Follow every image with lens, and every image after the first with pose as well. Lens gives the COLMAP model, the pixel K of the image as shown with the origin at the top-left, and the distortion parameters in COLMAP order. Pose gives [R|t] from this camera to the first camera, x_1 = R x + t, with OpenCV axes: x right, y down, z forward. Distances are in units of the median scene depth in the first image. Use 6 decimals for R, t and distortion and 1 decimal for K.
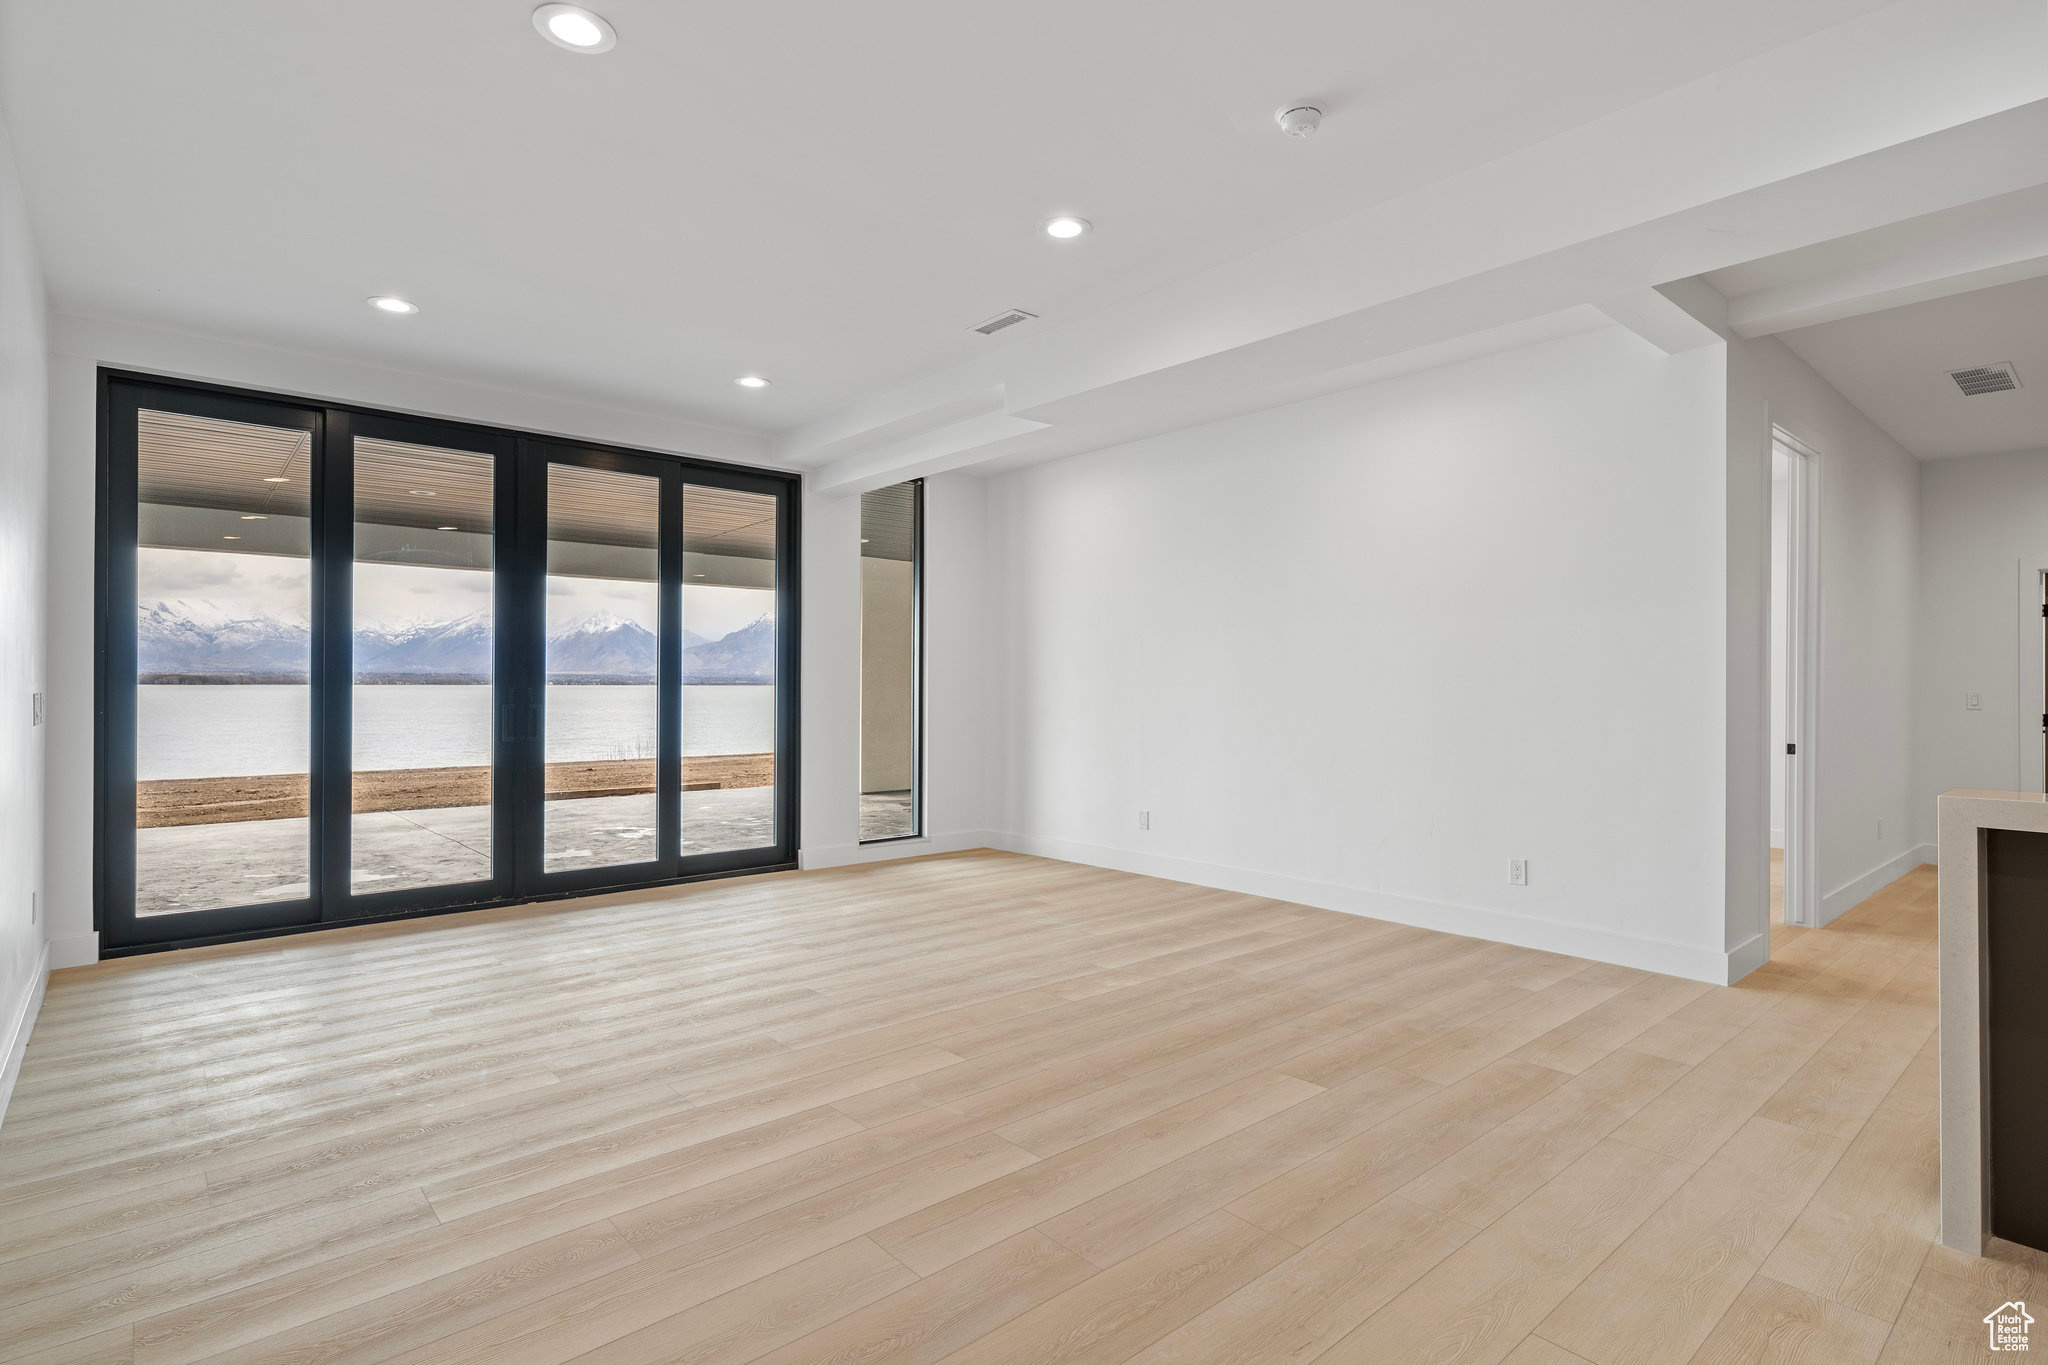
lens RADIAL K [[1007.0, 0, 1032.3], [0, 1007.0, 673.2], [0, 0, 1]] dist [0.004825, 0.000384]
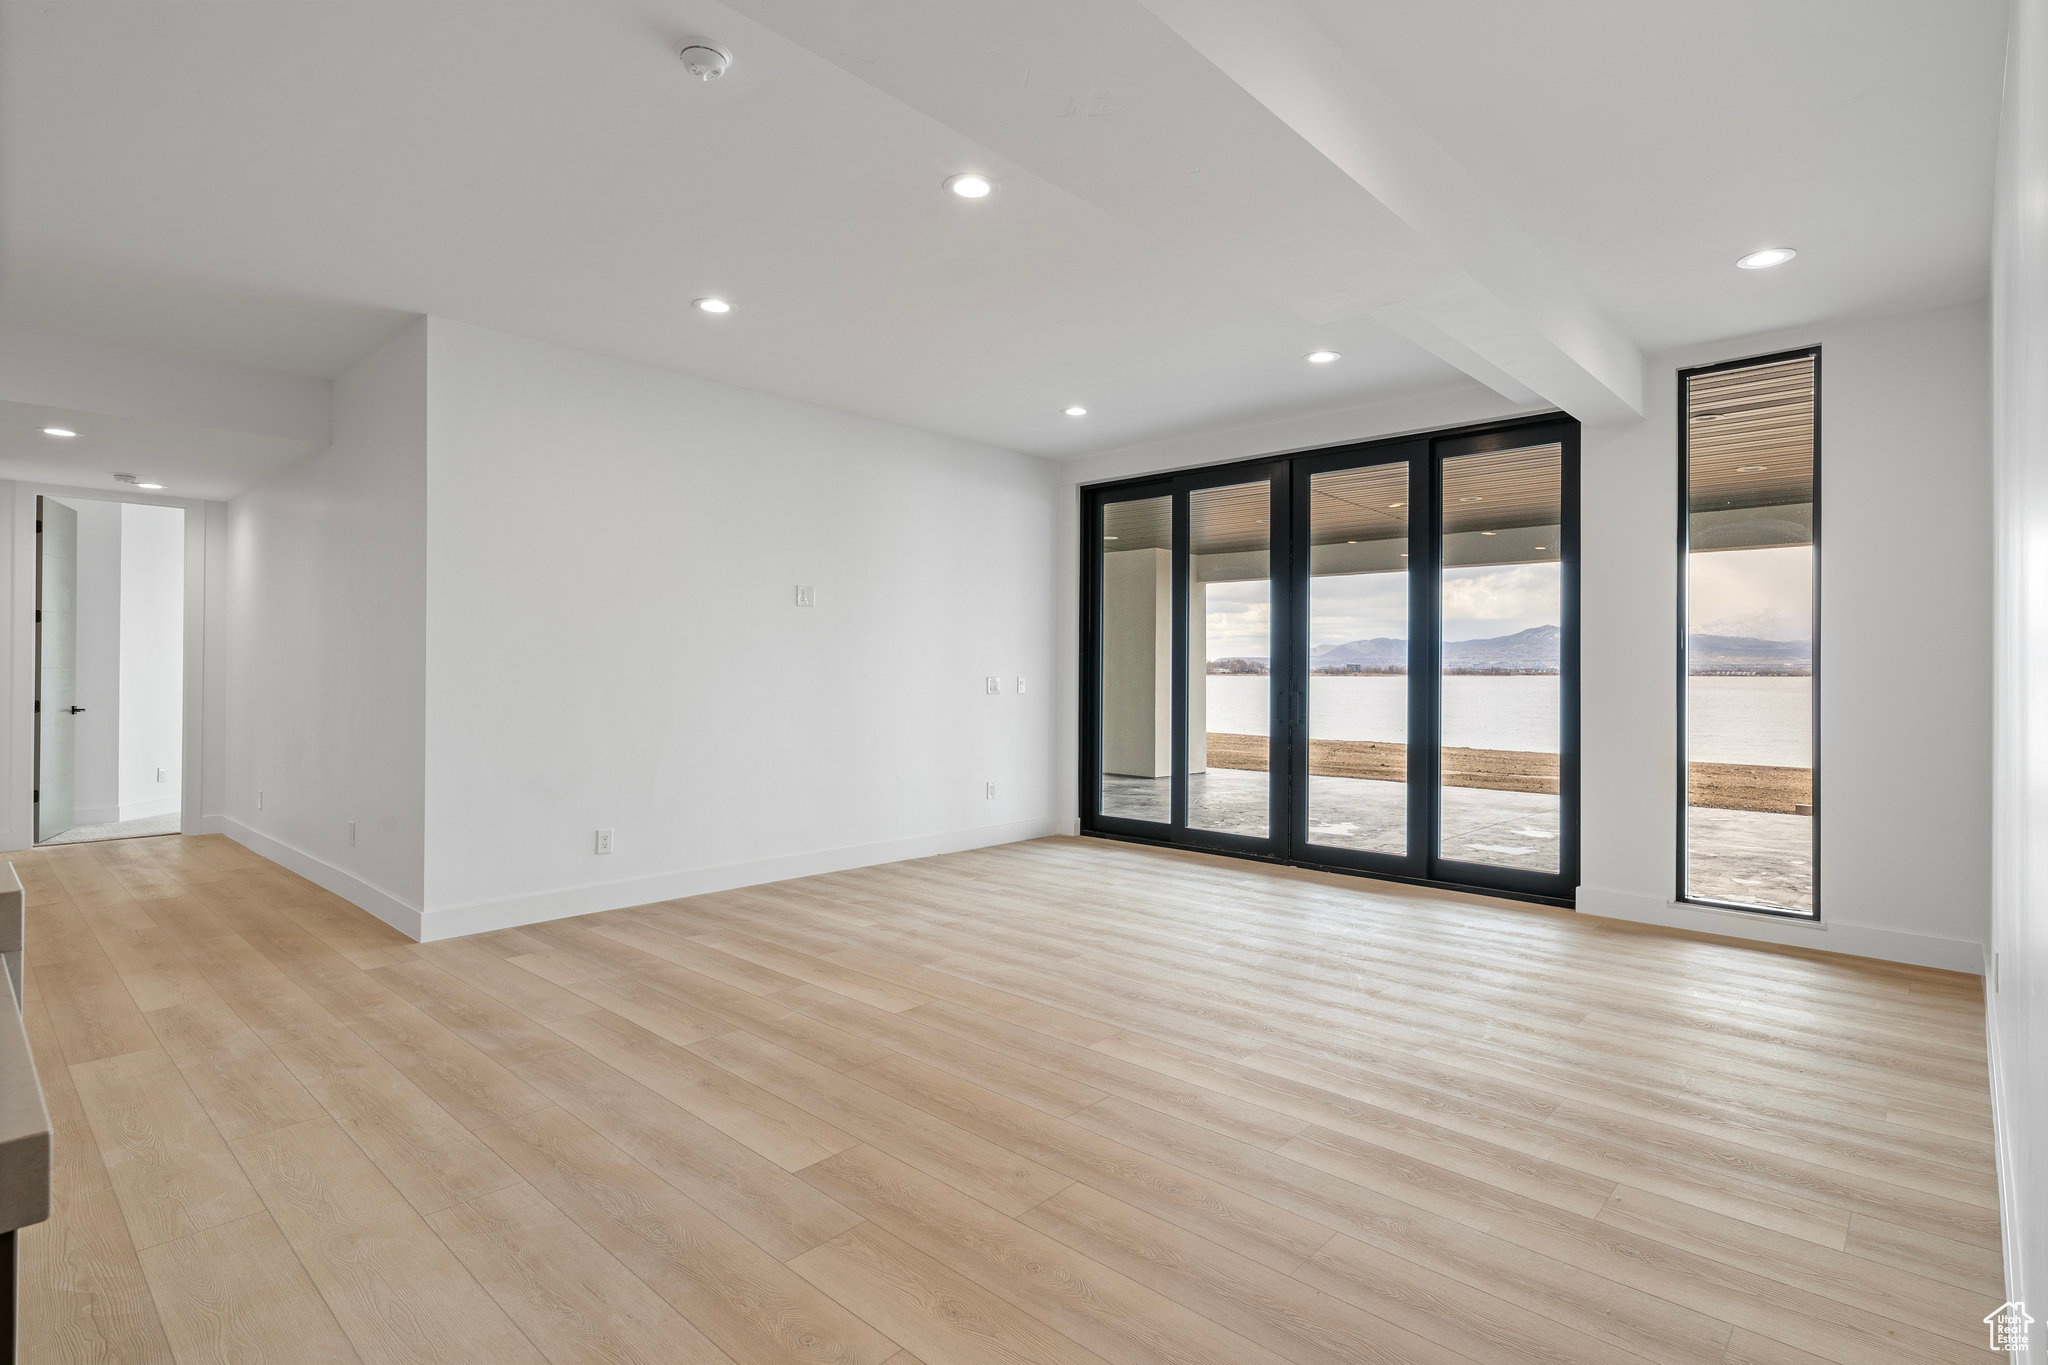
lens RADIAL K [[1007.0, 0, 1055.2], [0, 1007.0, 661.6], [0, 0, 1]] dist [0.004825, 0.000384]
pose [[0.118098, -0.012004, -0.992929, 0.610070], [0.008070, 0.999906, -0.011129, 0.007183], [0.992969, -0.006699, 0.118184, 0.604739]]
